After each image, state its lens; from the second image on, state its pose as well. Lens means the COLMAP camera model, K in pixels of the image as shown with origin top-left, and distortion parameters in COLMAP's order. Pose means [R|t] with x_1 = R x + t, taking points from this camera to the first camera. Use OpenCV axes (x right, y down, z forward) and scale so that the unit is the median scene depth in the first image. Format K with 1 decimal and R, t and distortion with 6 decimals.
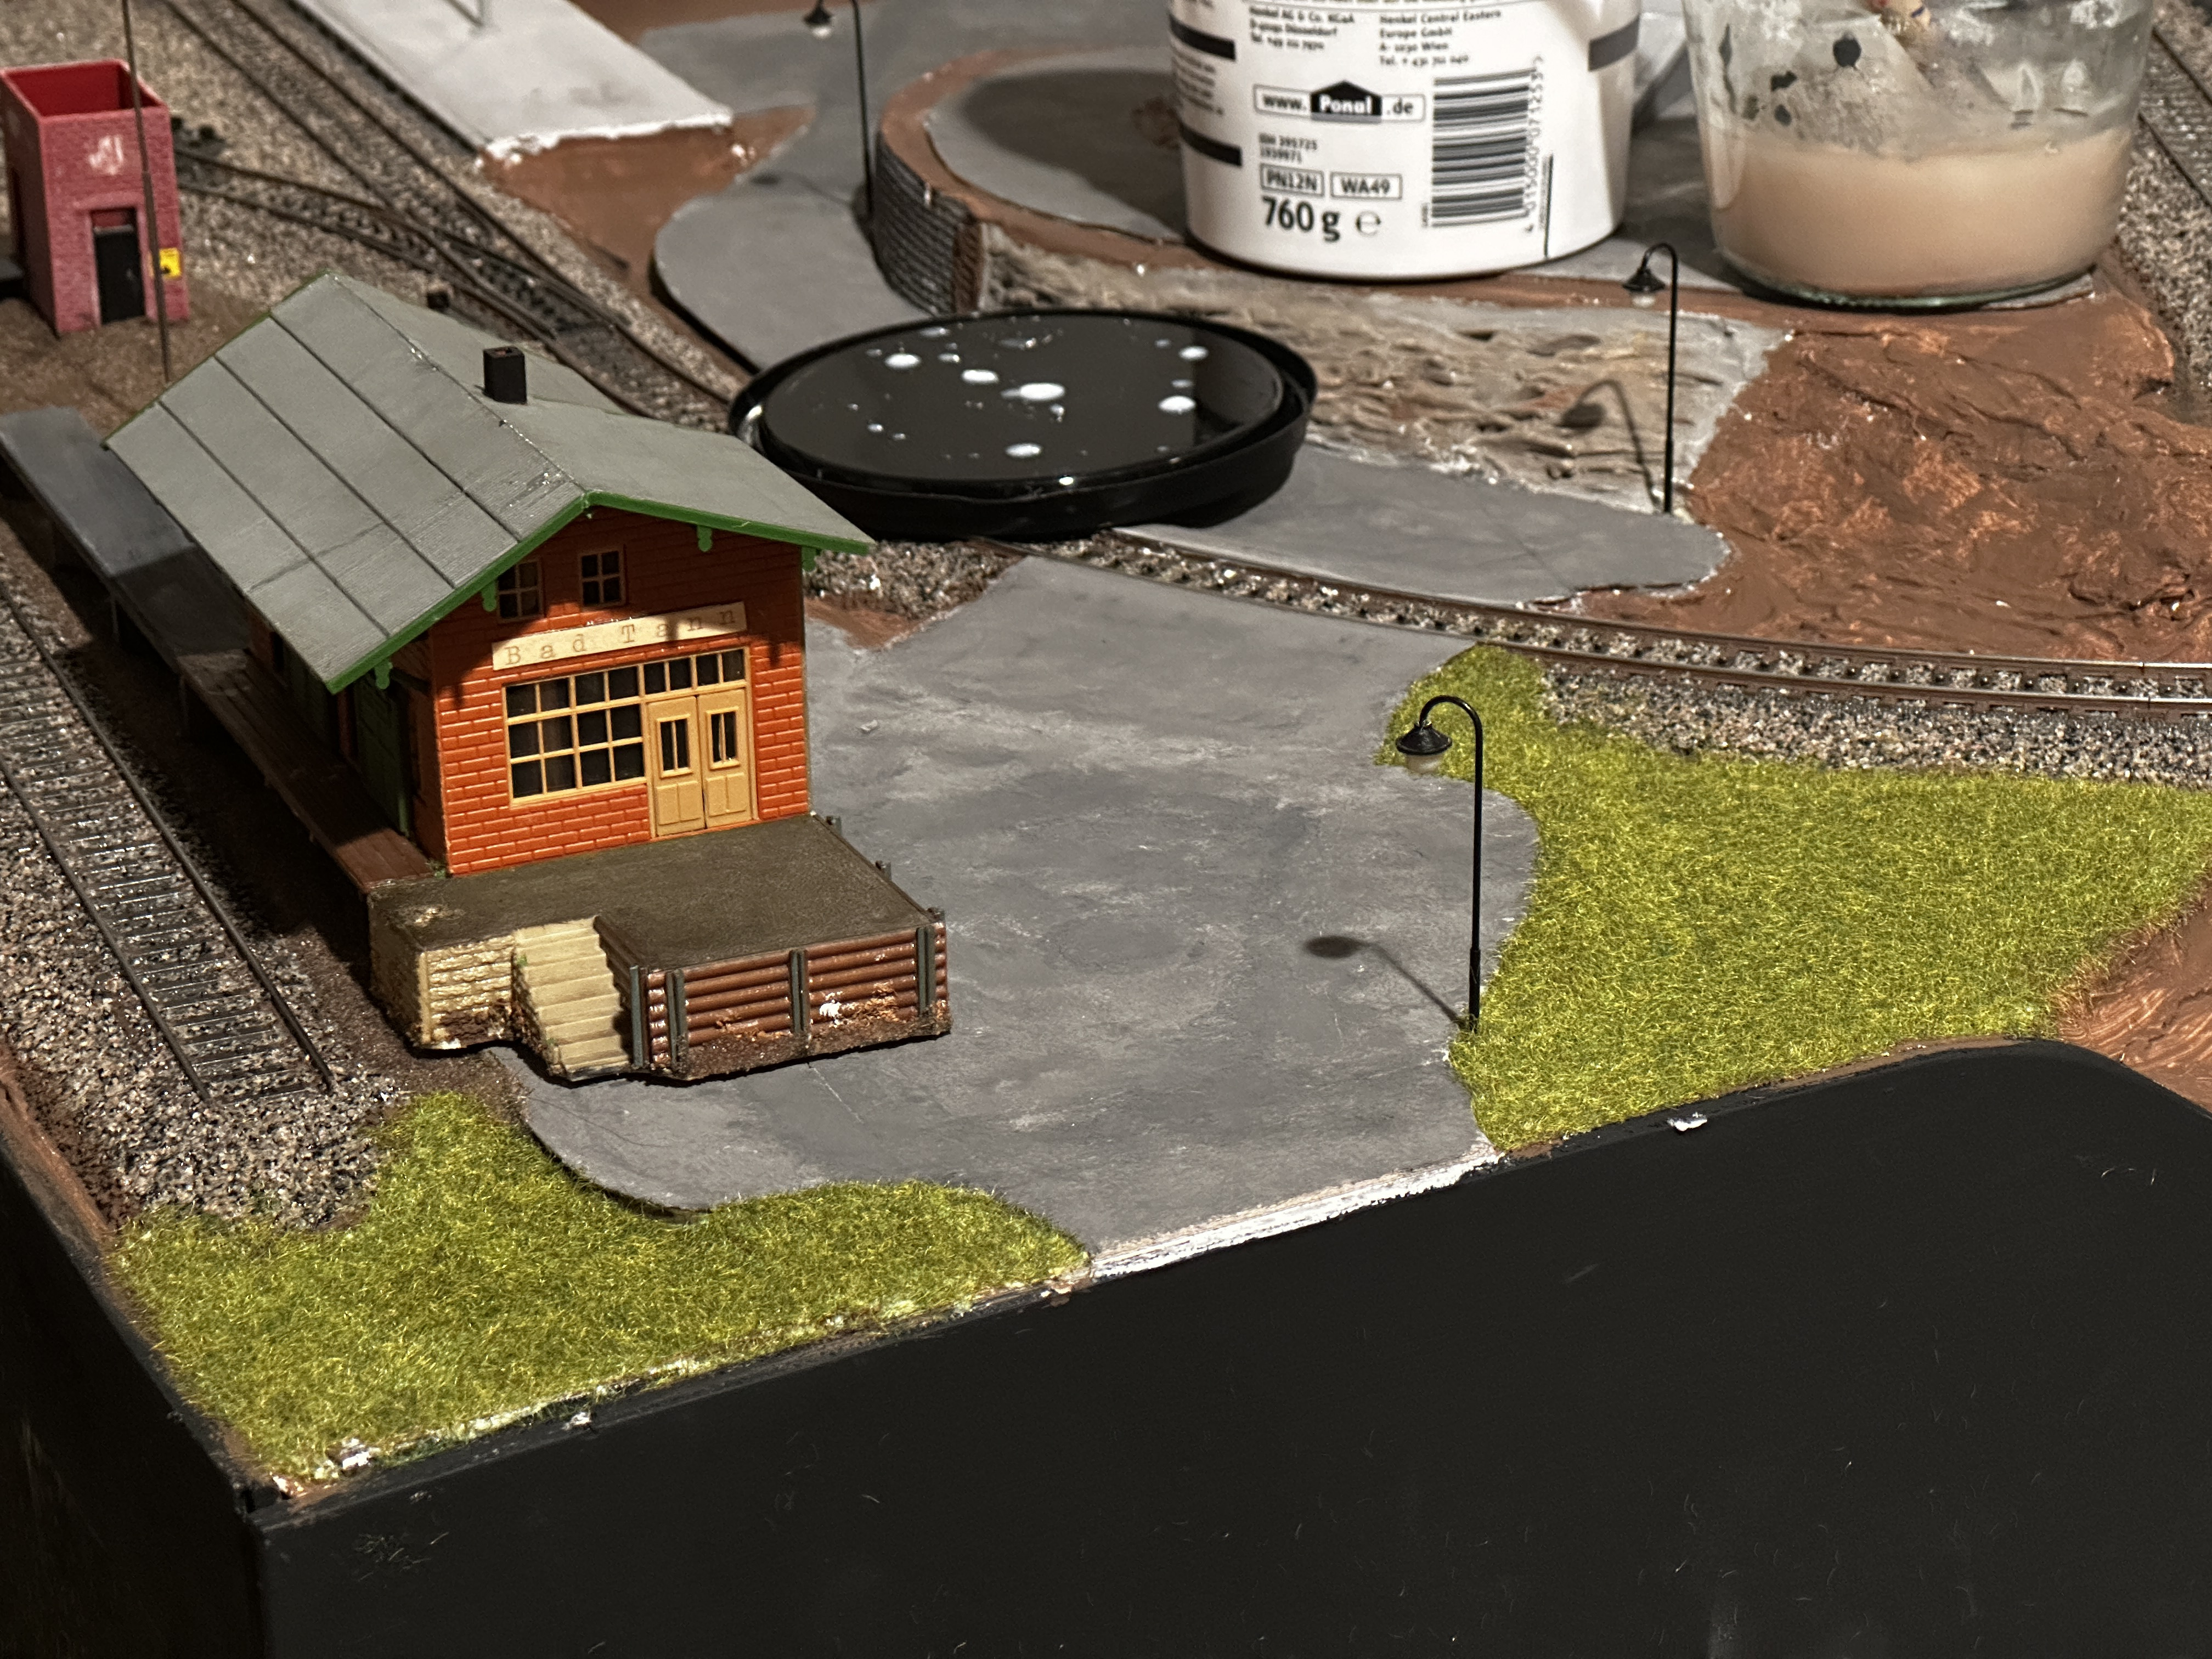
lens RADIAL K [[4933.2, 0, 1106.5], [0, 4933.2, 829.4], [0, 0, 1]] dist [0.149779, 0.000000]
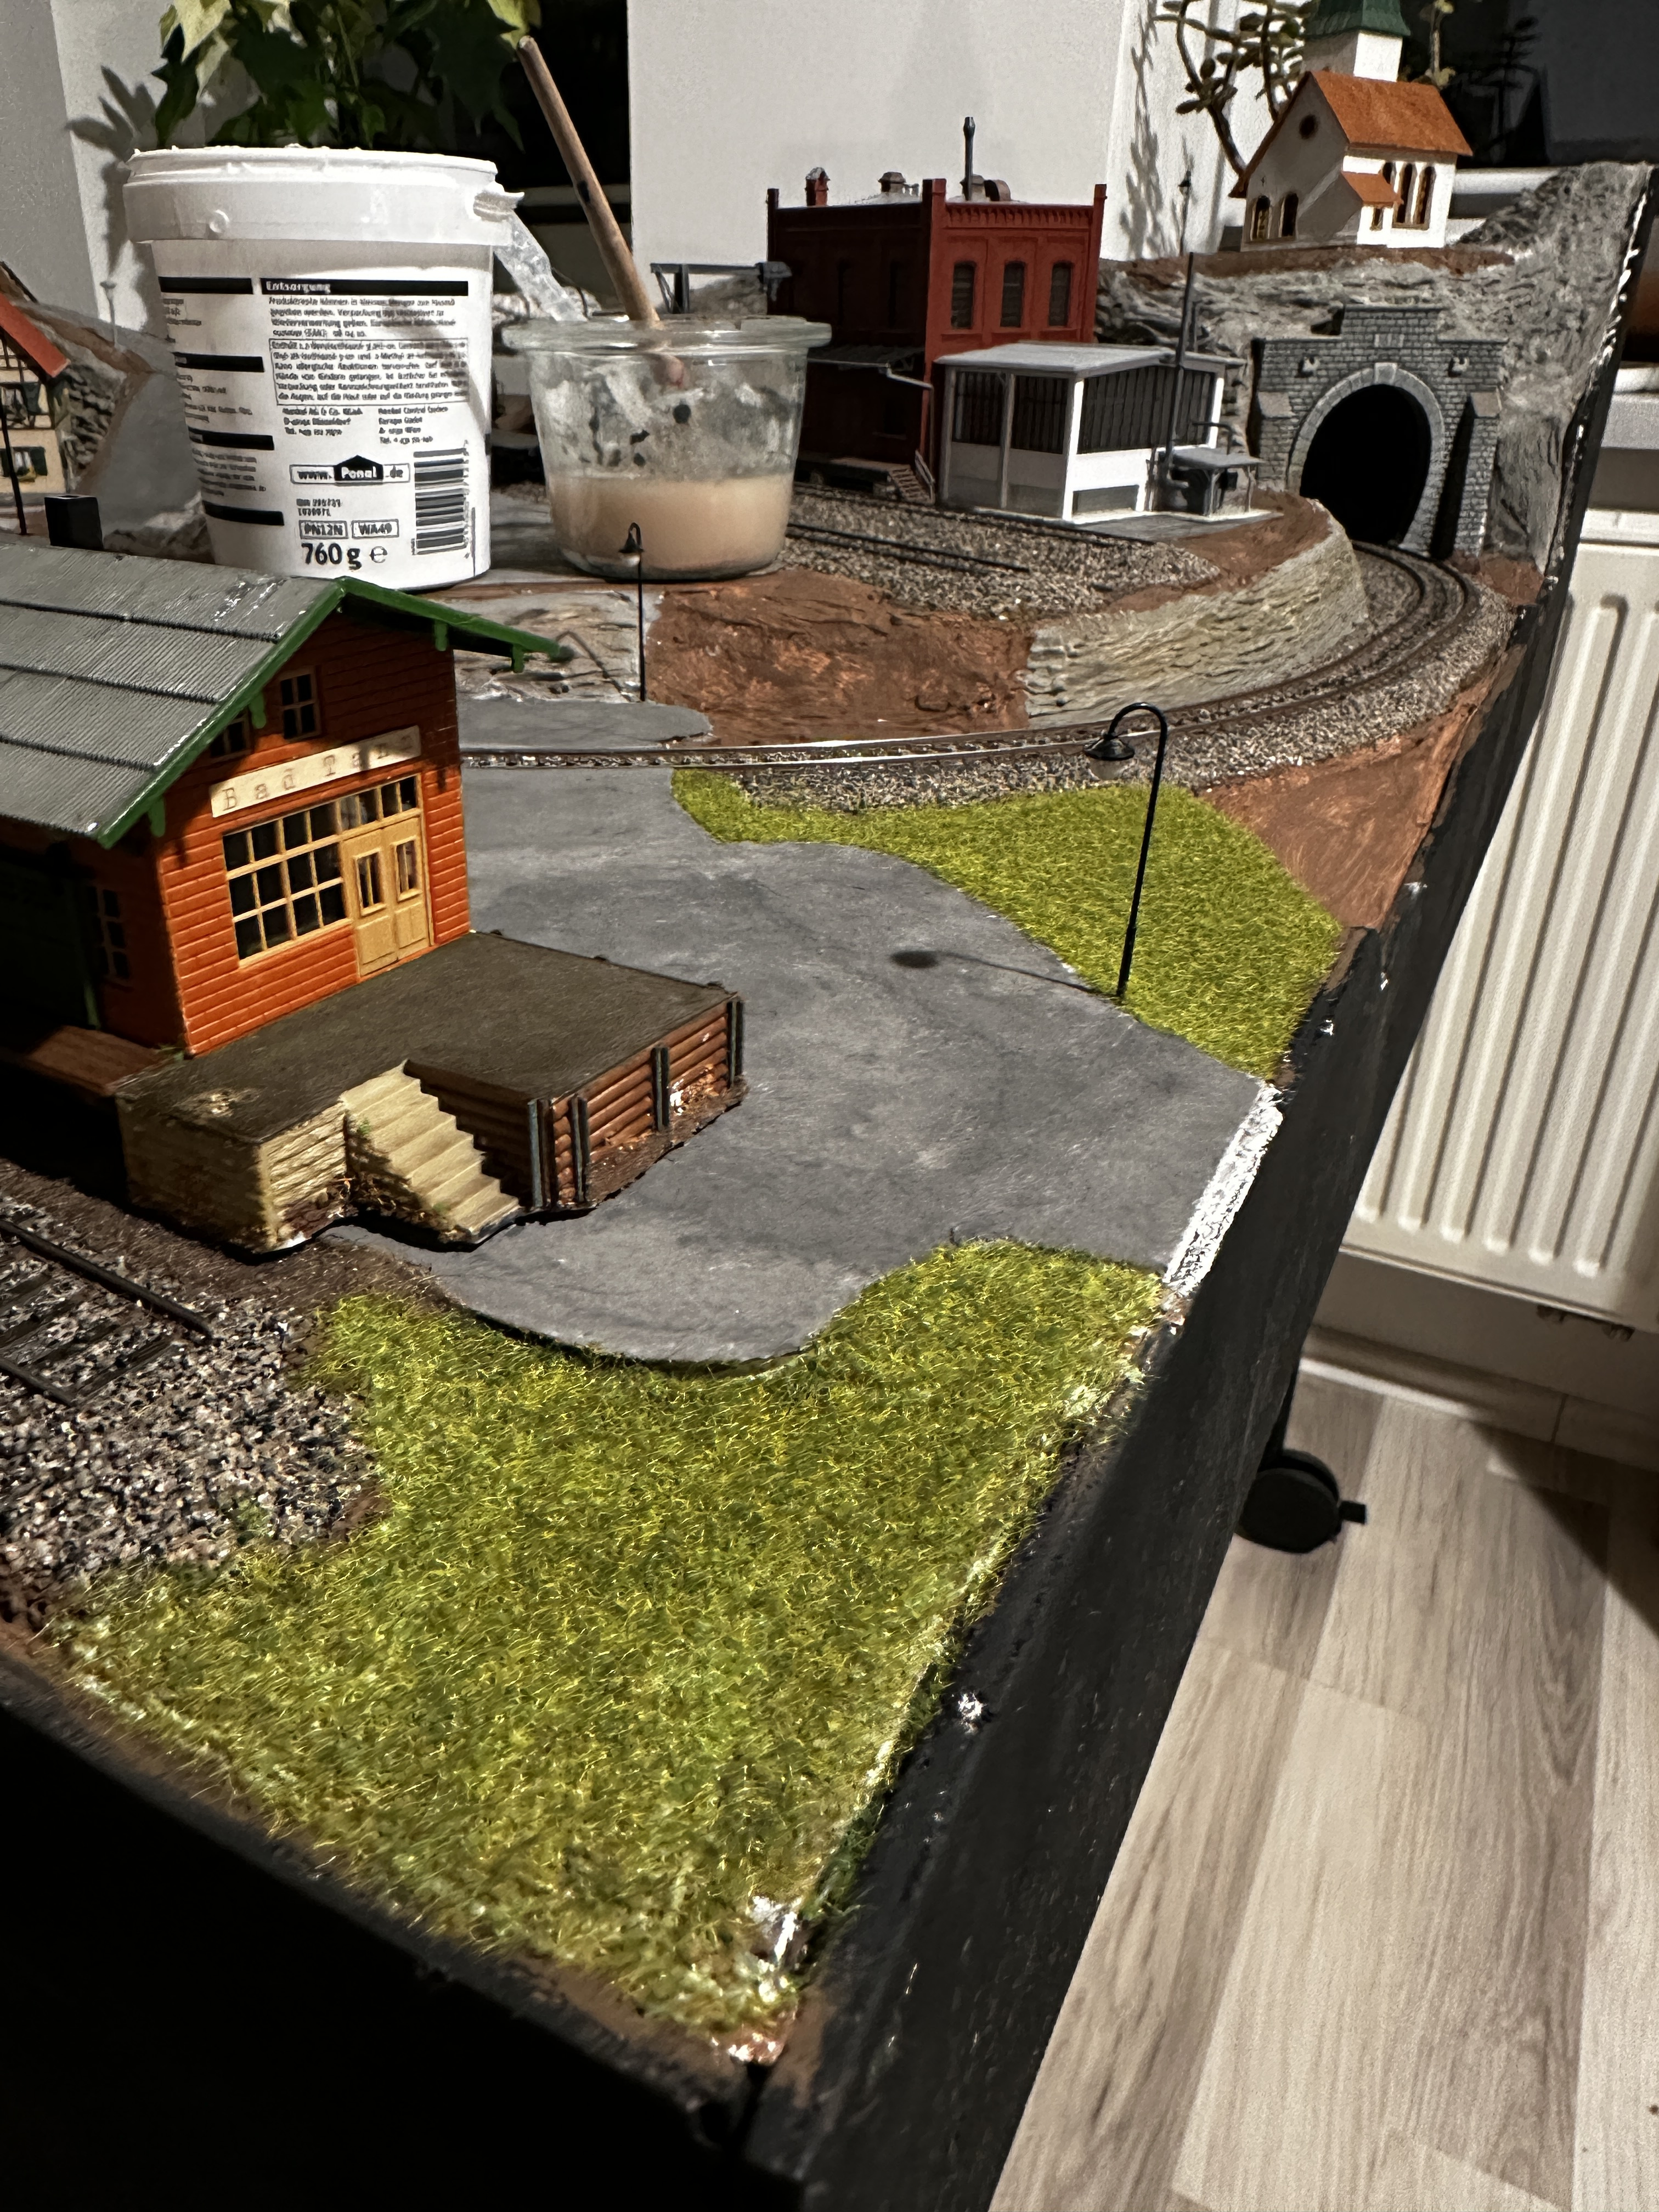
lens RADIAL K [[1639.5, 0, 798.1], [0, 1639.5, 1035.5], [0, 0, 1]] dist [0.018729, -0.022614]
pose [[0.826387, -0.210665, 0.522212, -0.194676], [0.182684, 0.977522, 0.105249, -0.005862], [-0.532646, 0.008423, 0.846296, 0.677961]]
